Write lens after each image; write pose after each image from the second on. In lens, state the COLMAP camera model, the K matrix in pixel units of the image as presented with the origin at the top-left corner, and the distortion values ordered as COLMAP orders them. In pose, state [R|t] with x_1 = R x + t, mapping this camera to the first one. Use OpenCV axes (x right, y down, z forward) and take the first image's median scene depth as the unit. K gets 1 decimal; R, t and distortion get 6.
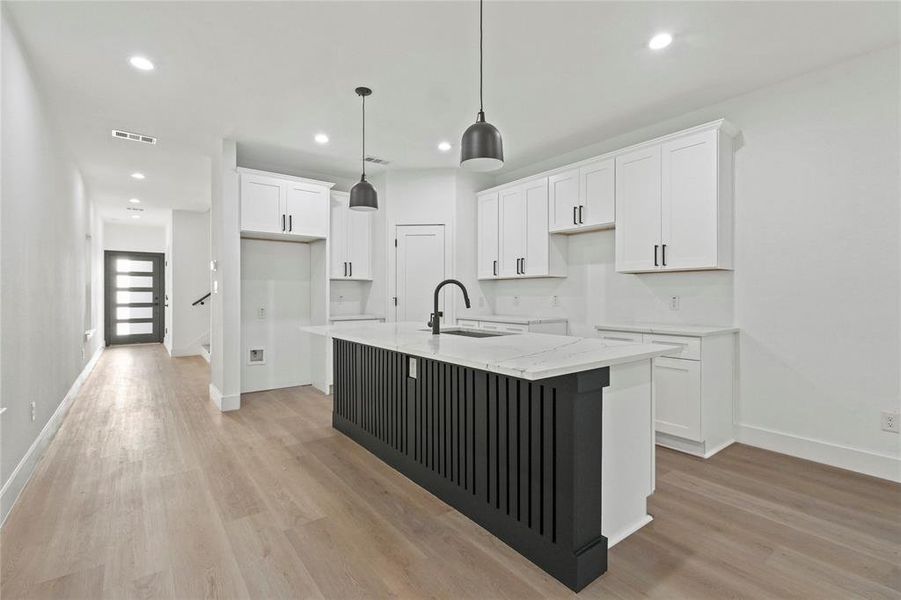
lens RADIAL K [[397.5, 0, 438.4], [0, 397.5, 296.0], [0, 0, 1]] dist [-0.001581, -0.000320]
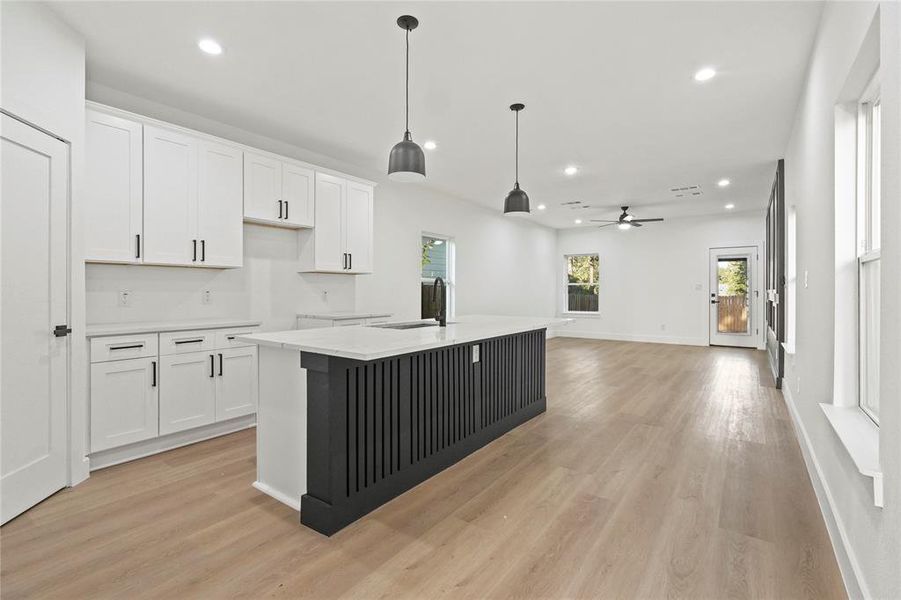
lens RADIAL K [[411.7, 0, 451.7], [0, 411.7, 290.0], [0, 0, 1]] dist [-0.007861, -0.000080]
pose [[-0.290038, -0.000101, 0.957015, -1.079182], [-0.000183, 1.000000, 0.000050, -0.003290], [-0.957015, -0.000161, -0.290038, 1.284086]]
